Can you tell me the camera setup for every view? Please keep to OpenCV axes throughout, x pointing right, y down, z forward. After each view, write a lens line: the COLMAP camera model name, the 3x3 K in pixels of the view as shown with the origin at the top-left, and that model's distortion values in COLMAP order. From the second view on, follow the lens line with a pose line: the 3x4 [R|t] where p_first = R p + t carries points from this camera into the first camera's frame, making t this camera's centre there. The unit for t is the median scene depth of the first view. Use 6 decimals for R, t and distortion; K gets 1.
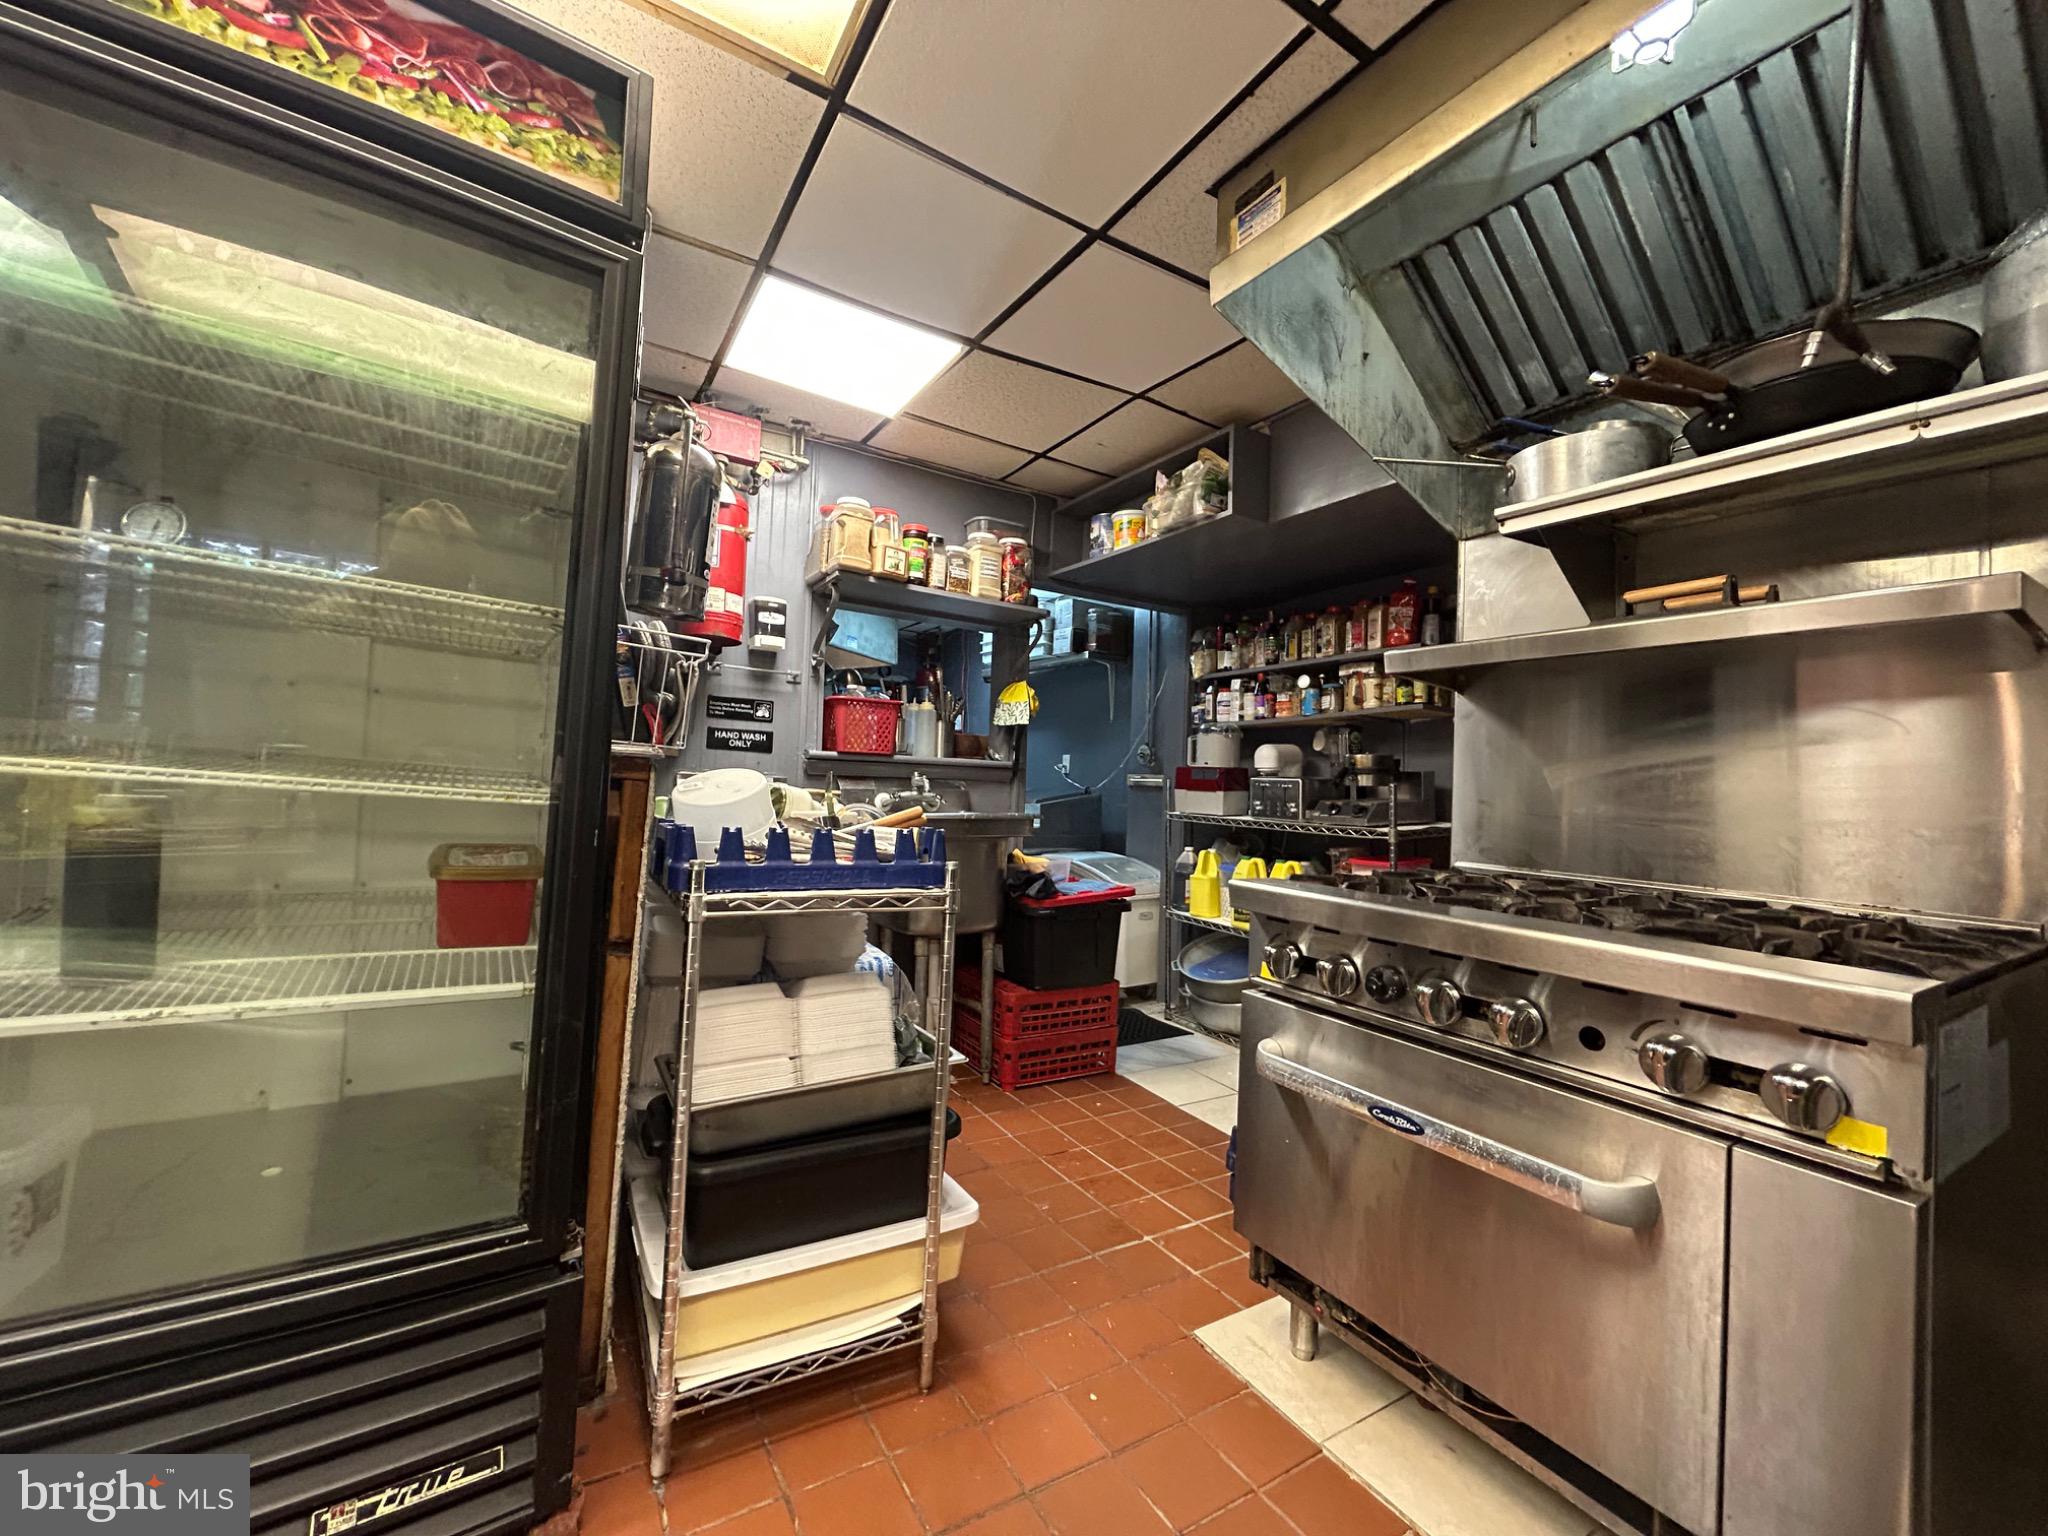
lens RADIAL K [[823.6, 0, 1024.9], [0, 823.6, 764.7], [0, 0, 1]] dist [-0.001999, -0.000560]
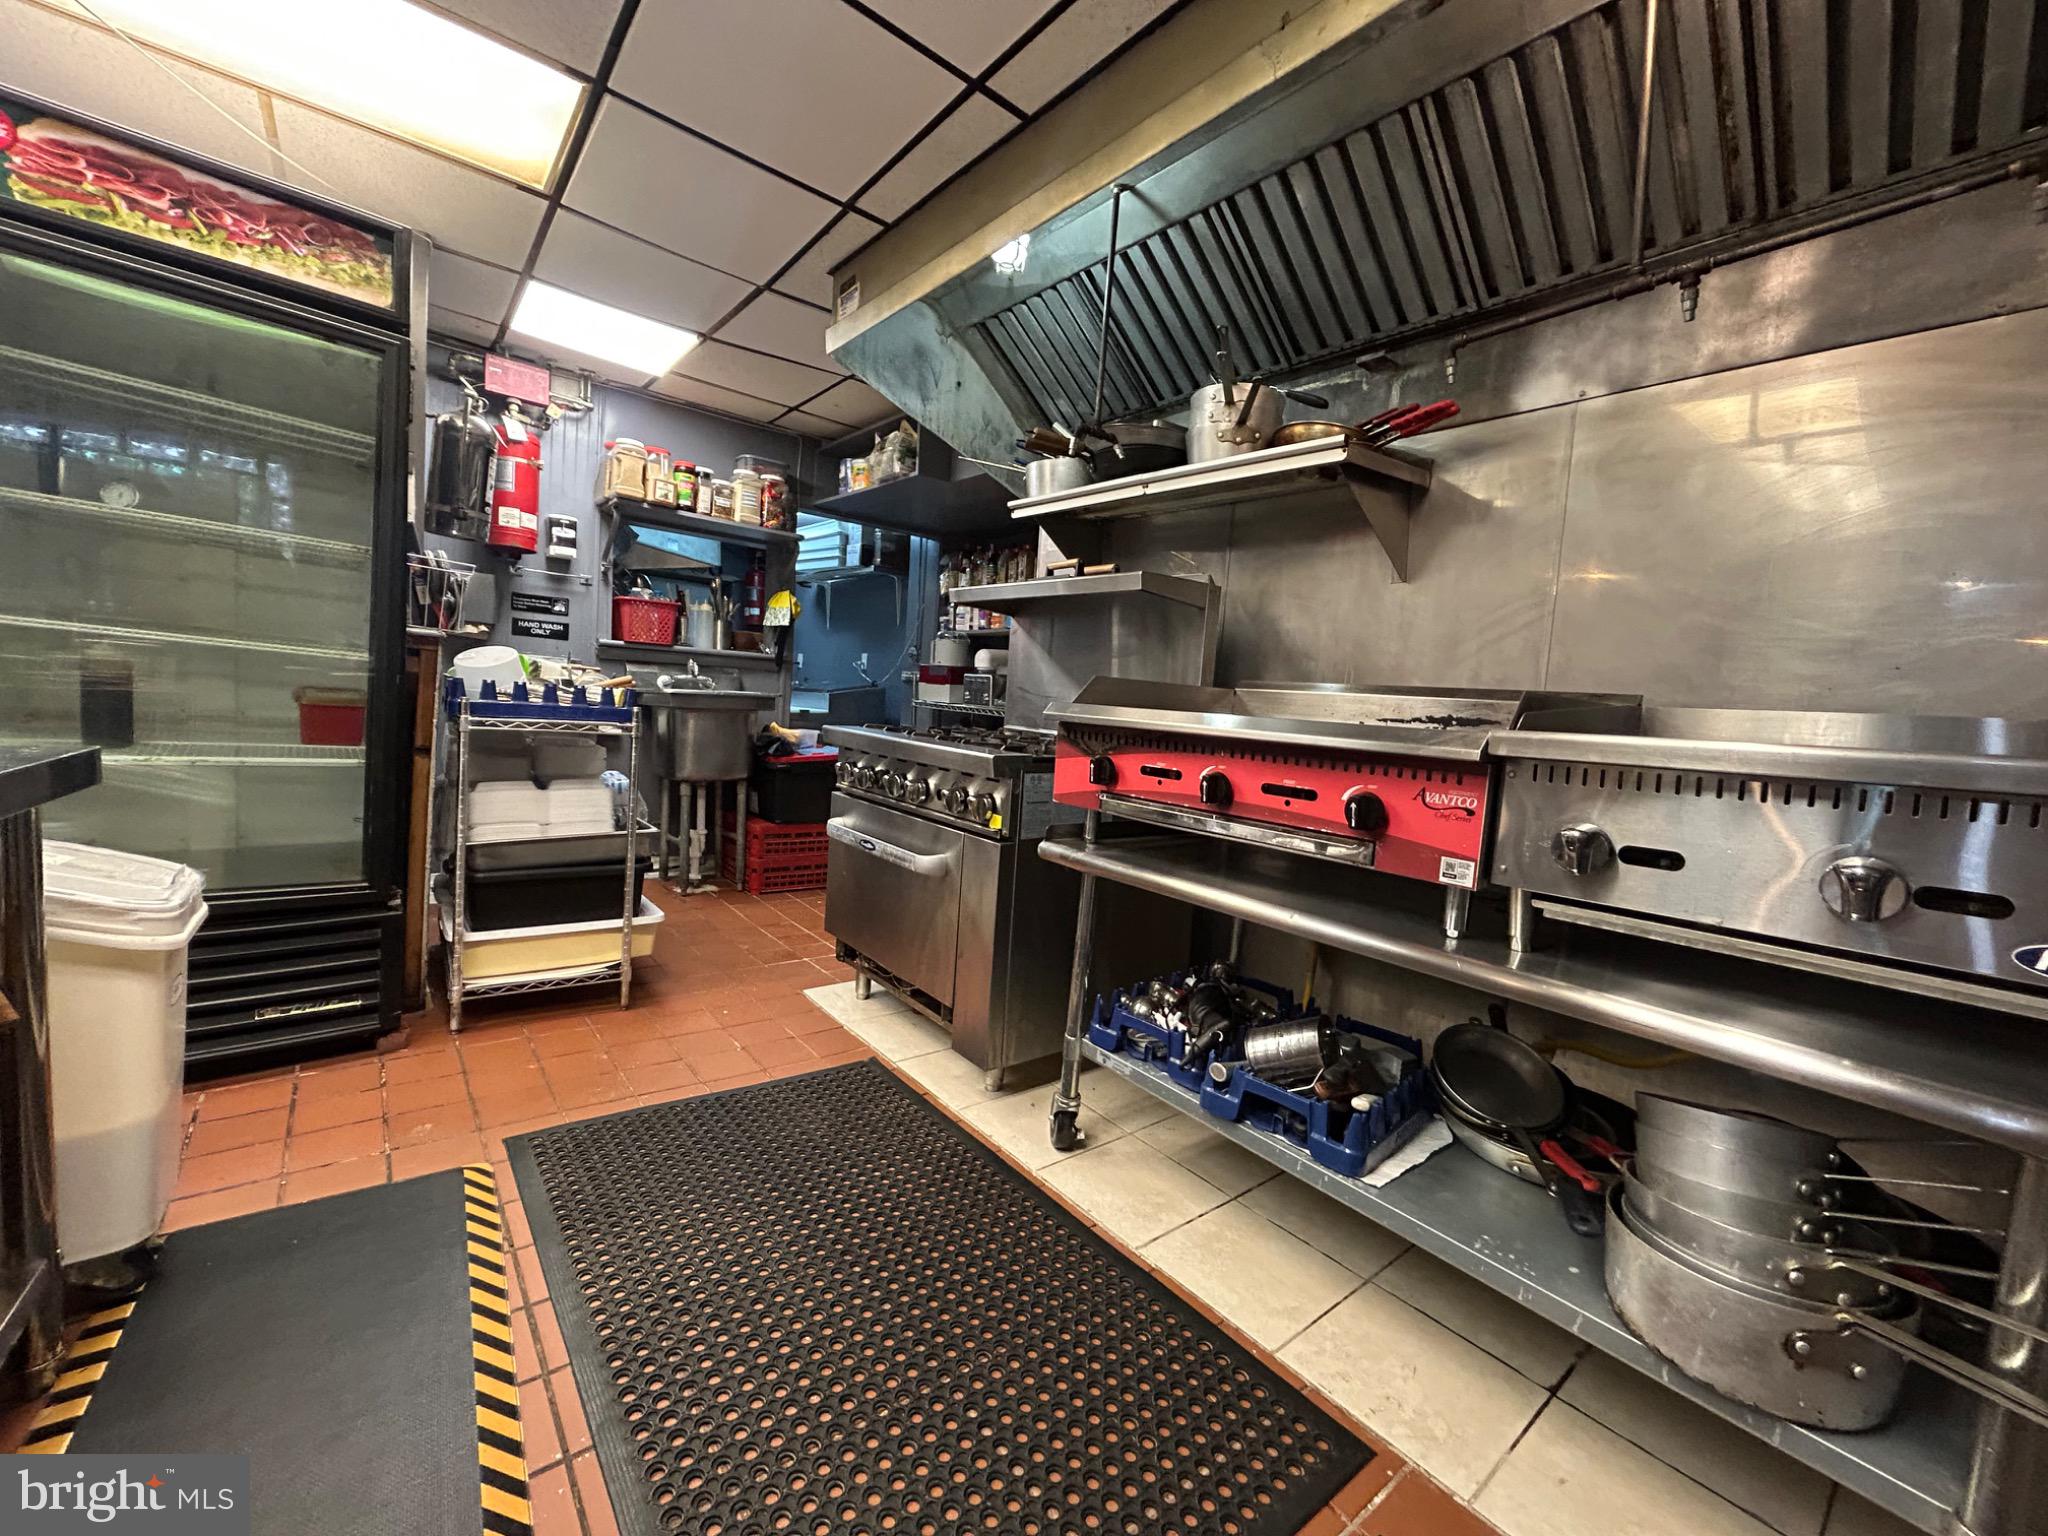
lens RADIAL K [[823.6, 0, 1024.9], [0, 823.6, 764.7], [0, 0, 1]] dist [-0.001999, -0.000560]
pose [[0.991115, 0.018604, 0.131697, 0.224045], [-0.033707, 0.992978, 0.113396, 0.008427], [-0.128663, -0.116828, 0.984783, -0.358856]]
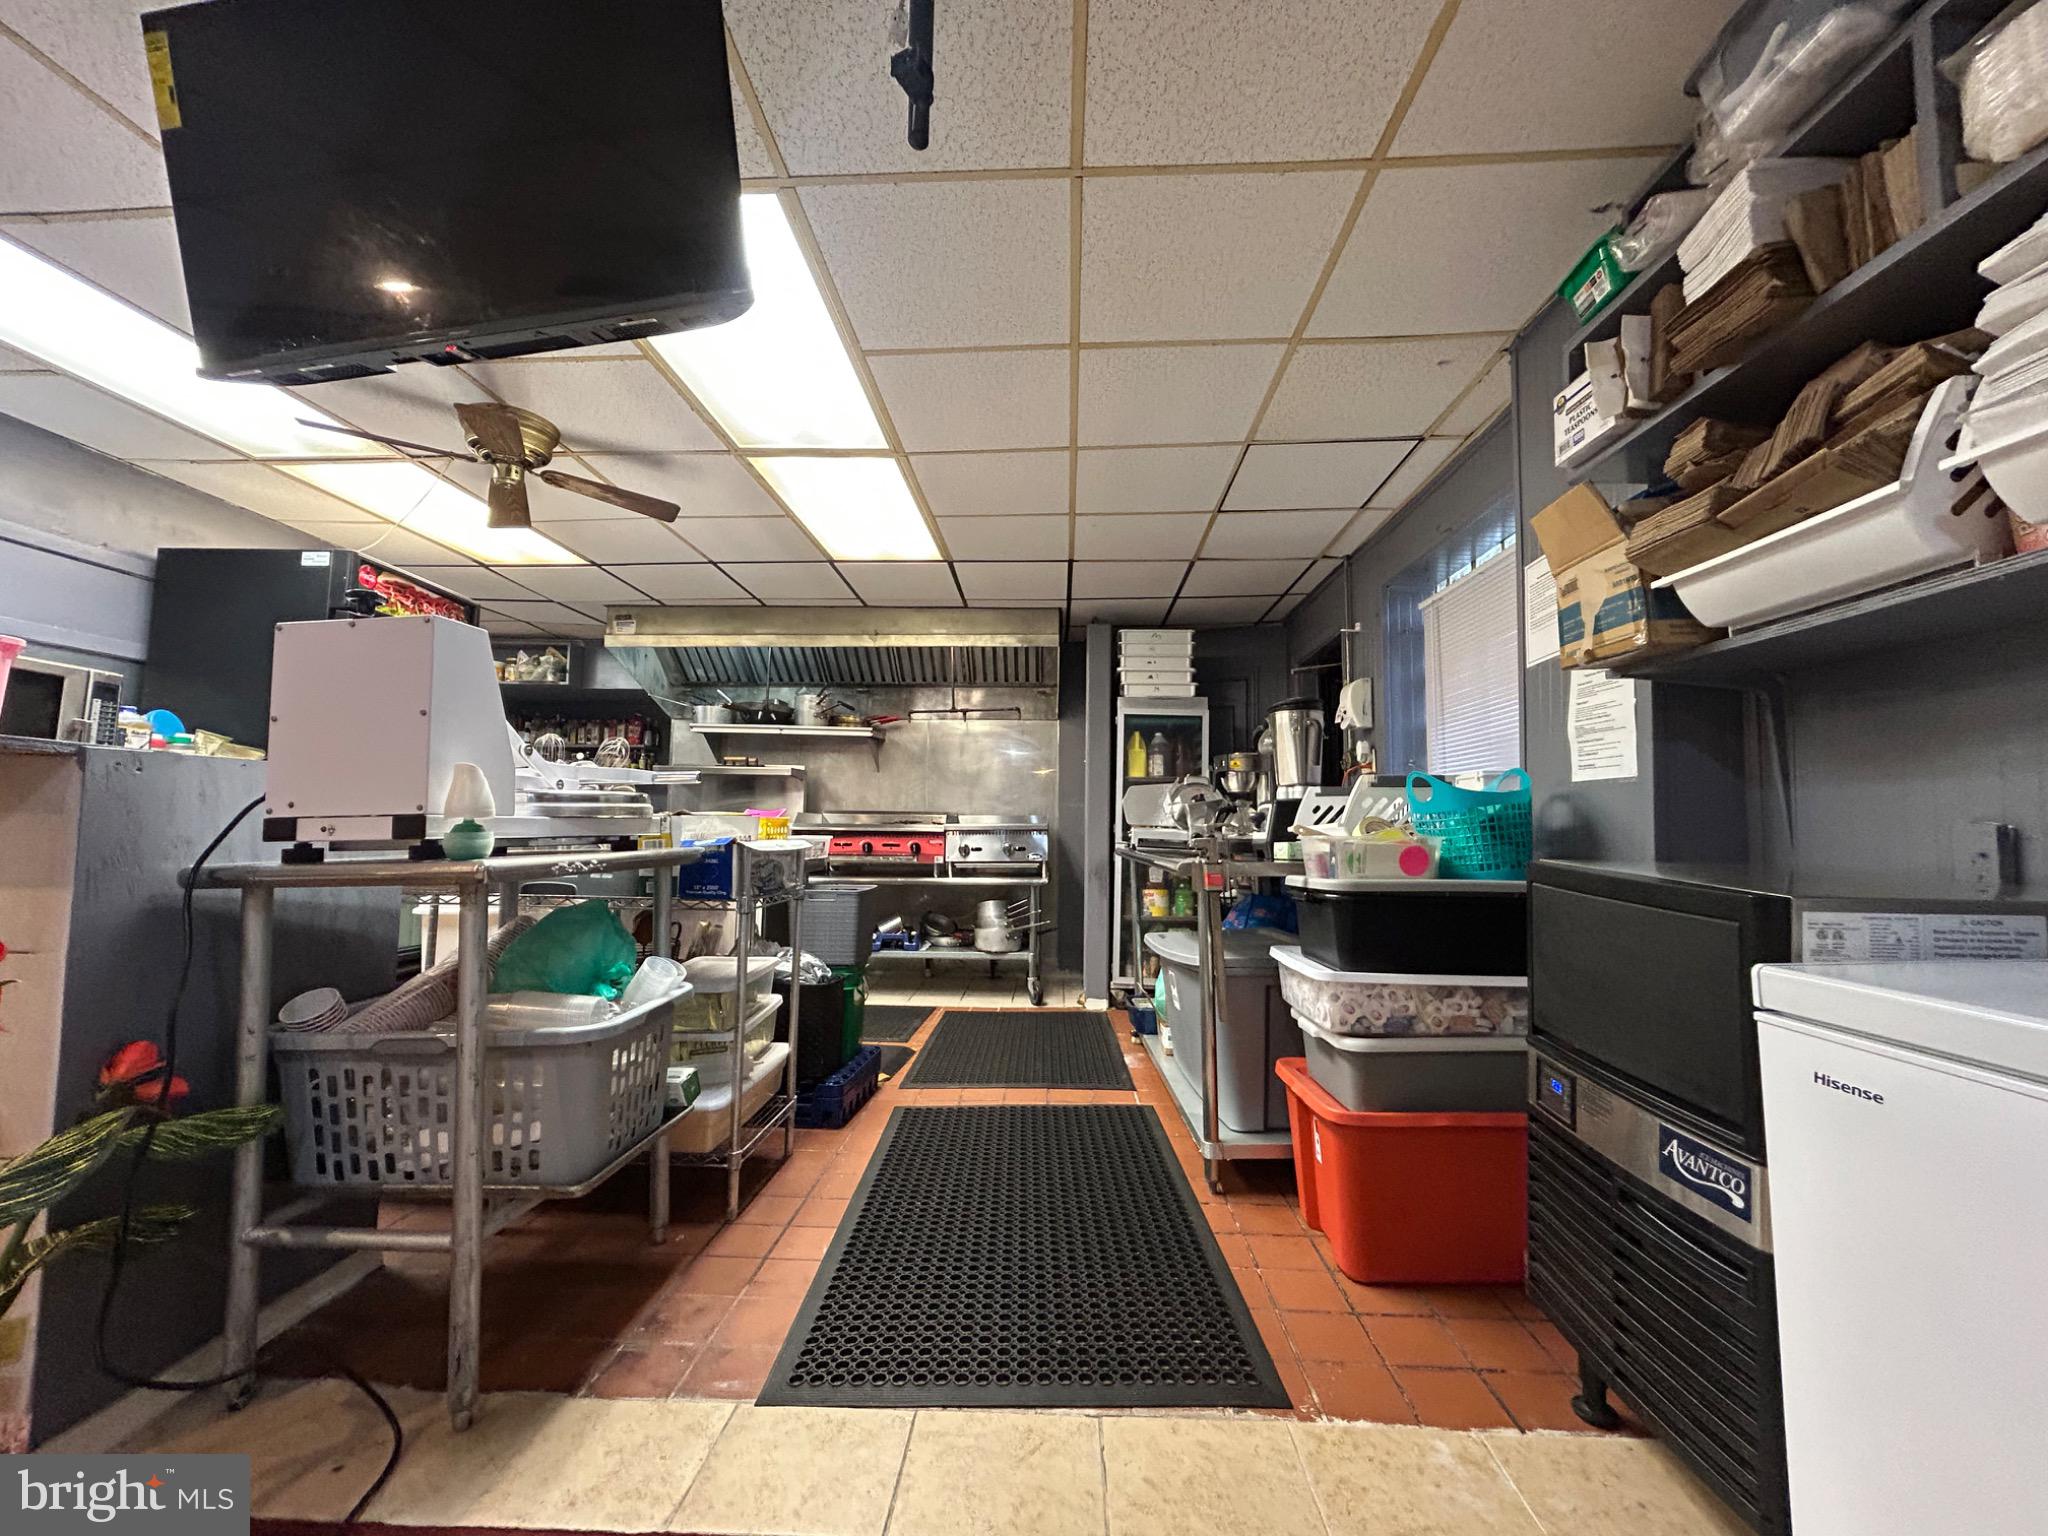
lens RADIAL K [[823.6, 0, 1024.9], [0, 823.6, 764.7], [0, 0, 1]] dist [-0.001999, -0.000560]
pose [[0.558196, 0.033544, 0.829031, -0.746802], [-0.012306, 0.999407, -0.032151, -0.035764], [-0.829618, 0.007744, 0.558278, -1.031975]]
